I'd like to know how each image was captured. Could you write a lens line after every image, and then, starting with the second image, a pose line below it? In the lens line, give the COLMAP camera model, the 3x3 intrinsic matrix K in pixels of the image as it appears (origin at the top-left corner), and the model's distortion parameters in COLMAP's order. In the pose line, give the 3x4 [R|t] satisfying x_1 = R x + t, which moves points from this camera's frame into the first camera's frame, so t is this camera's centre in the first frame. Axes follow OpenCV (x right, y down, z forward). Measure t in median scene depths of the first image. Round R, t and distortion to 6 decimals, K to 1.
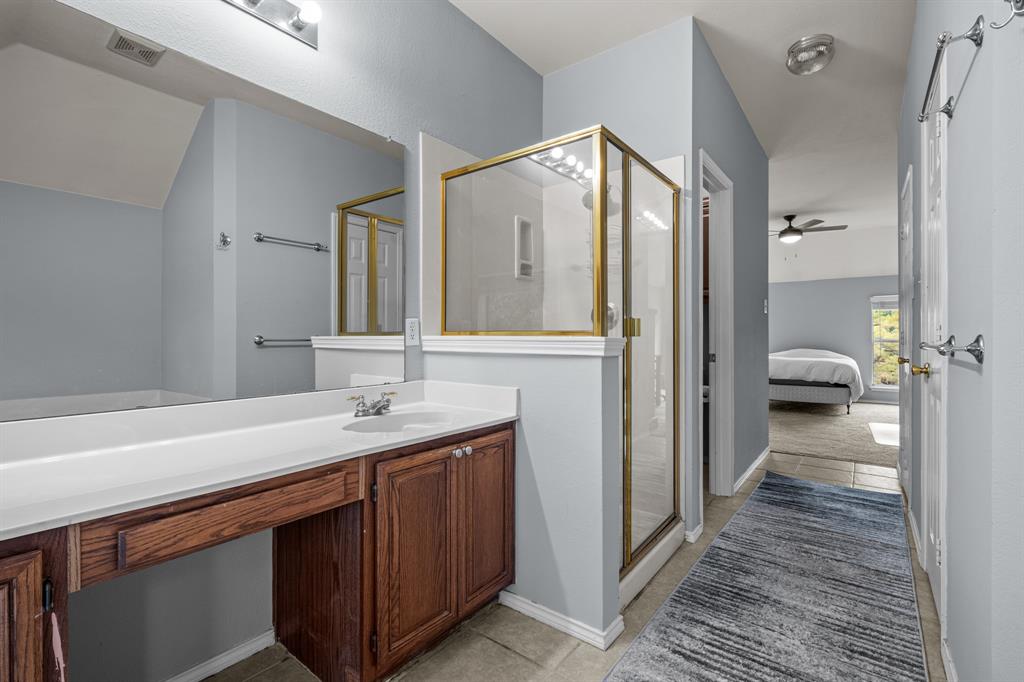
lens RADIAL K [[457.3, 0, 515.9], [0, 457.3, 339.8], [0, 0, 1]] dist [-0.000897, -0.001000]
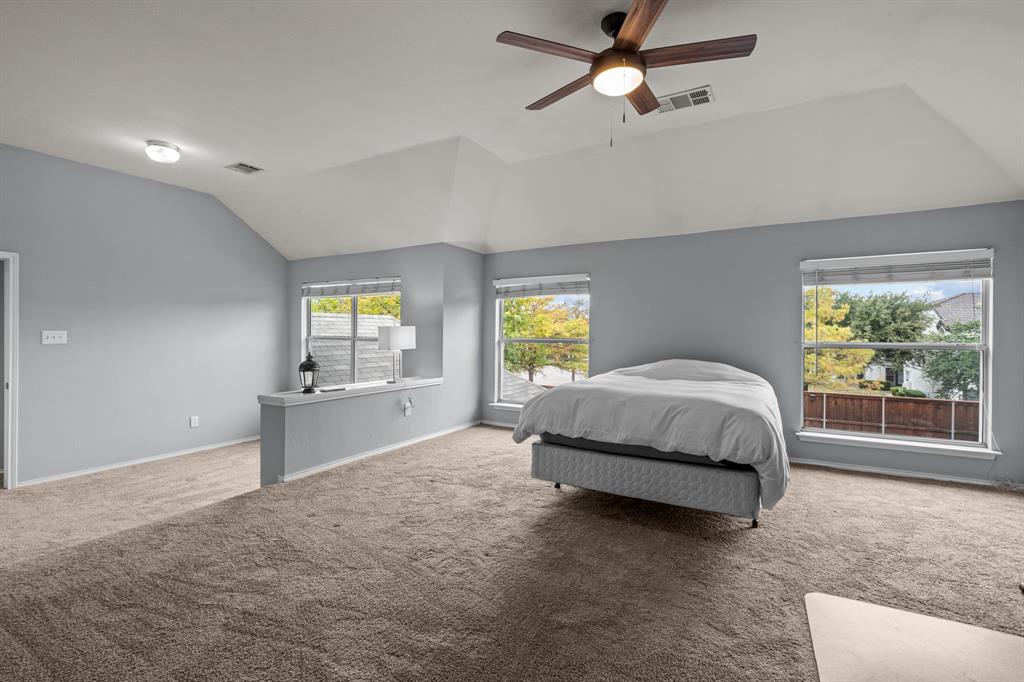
lens RADIAL K [[457.3, 0, 515.9], [0, 457.3, 339.8], [0, 0, 1]] dist [-0.000897, -0.001000]
pose [[0.991871, 0.000260, 0.127246, 2.136612], [-0.001601, 0.999944, 0.010435, -0.047027], [-0.127236, -0.010553, 0.991816, 2.877787]]
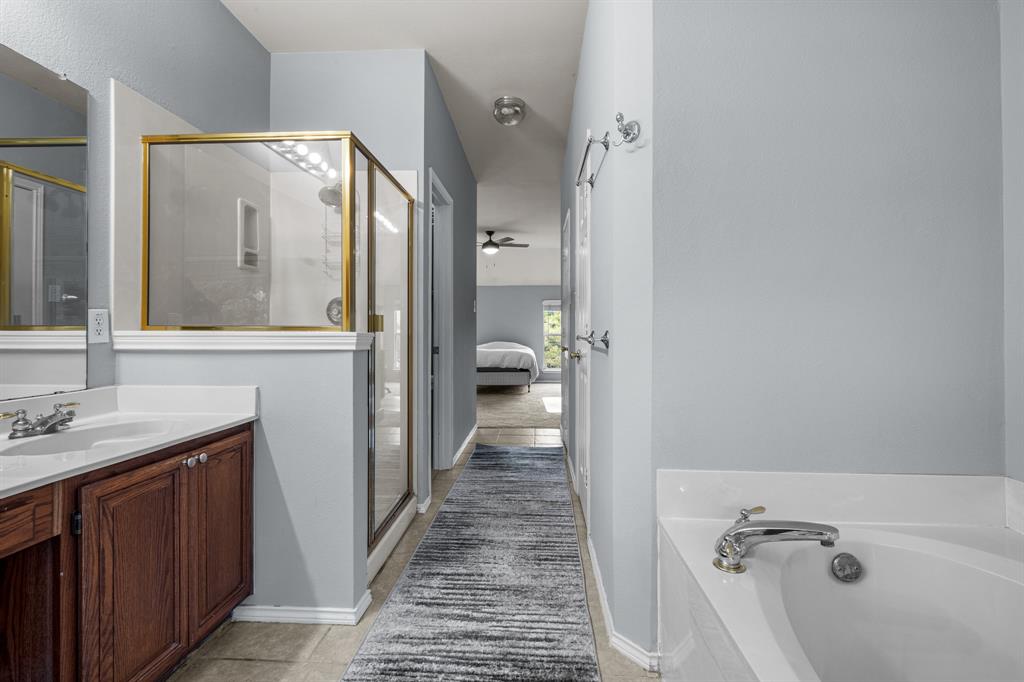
lens RADIAL K [[451.1, 0, 512.0], [0, 451.1, 341.0], [0, 0, 1]] dist [-0.000820, -0.000380]
pose [[0.827580, -0.011935, 0.561221, -0.078175], [0.004030, 0.999874, 0.015322, 0.000007], [-0.561333, -0.010418, 0.827524, -0.064246]]
